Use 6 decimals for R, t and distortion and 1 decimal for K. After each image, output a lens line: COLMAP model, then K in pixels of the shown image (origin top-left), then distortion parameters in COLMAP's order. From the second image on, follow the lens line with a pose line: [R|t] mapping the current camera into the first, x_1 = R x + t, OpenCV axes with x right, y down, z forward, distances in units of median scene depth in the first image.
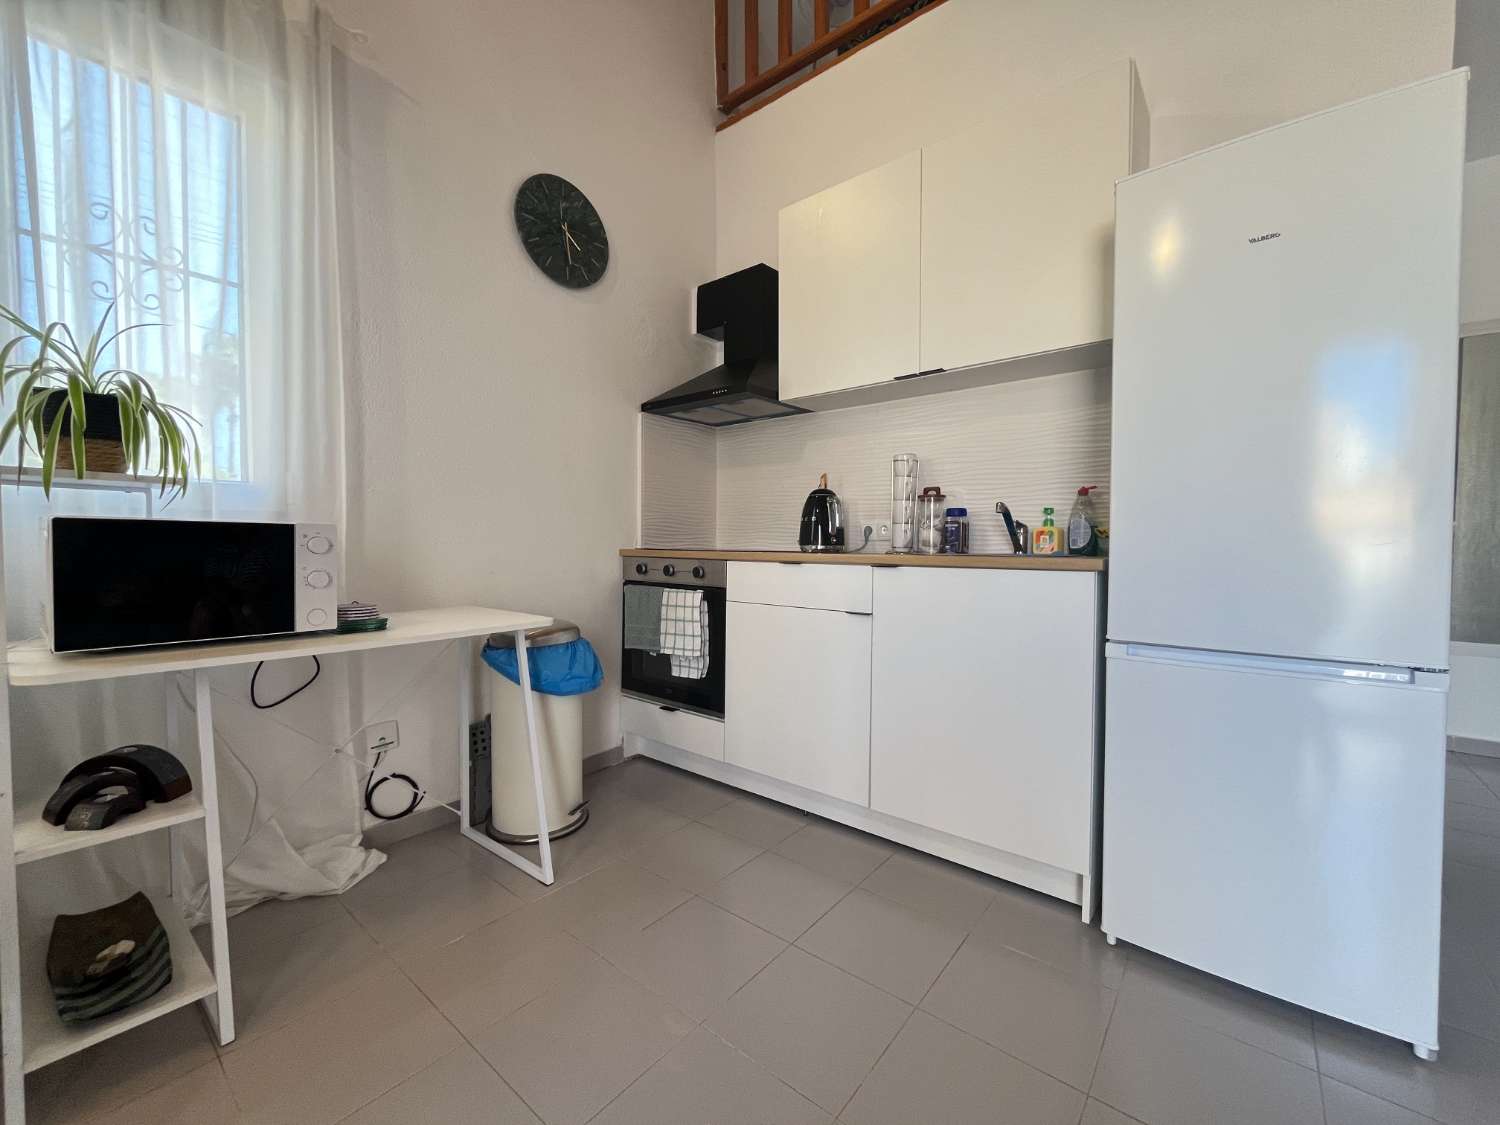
lens RADIAL K [[609.2, 0, 757.0], [0, 609.2, 562.1], [0, 0, 1]] dist [0.001865, -0.000508]
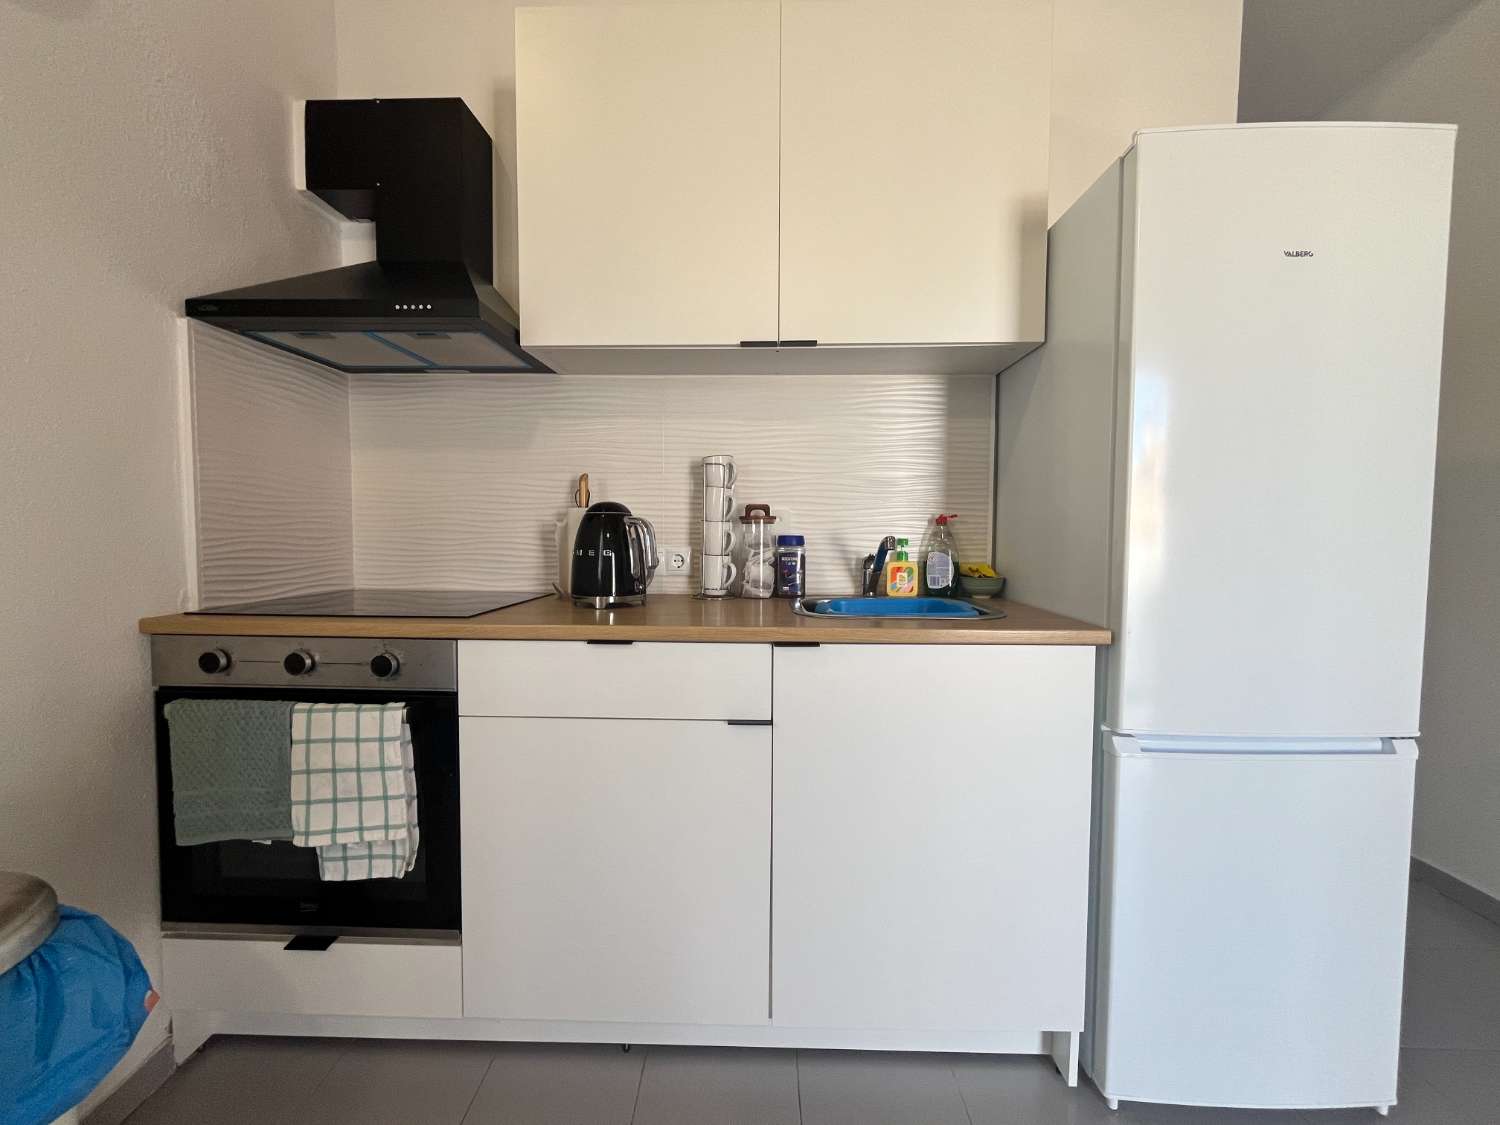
lens RADIAL K [[609.2, 0, 744.4], [0, 609.2, 560.7], [0, 0, 1]] dist [0.001865, -0.000508]
pose [[0.791270, -0.036743, 0.610362, -0.165548], [0.018314, 0.999169, 0.036407, -0.081706], [-0.611193, -0.017630, 0.791286, 0.427972]]
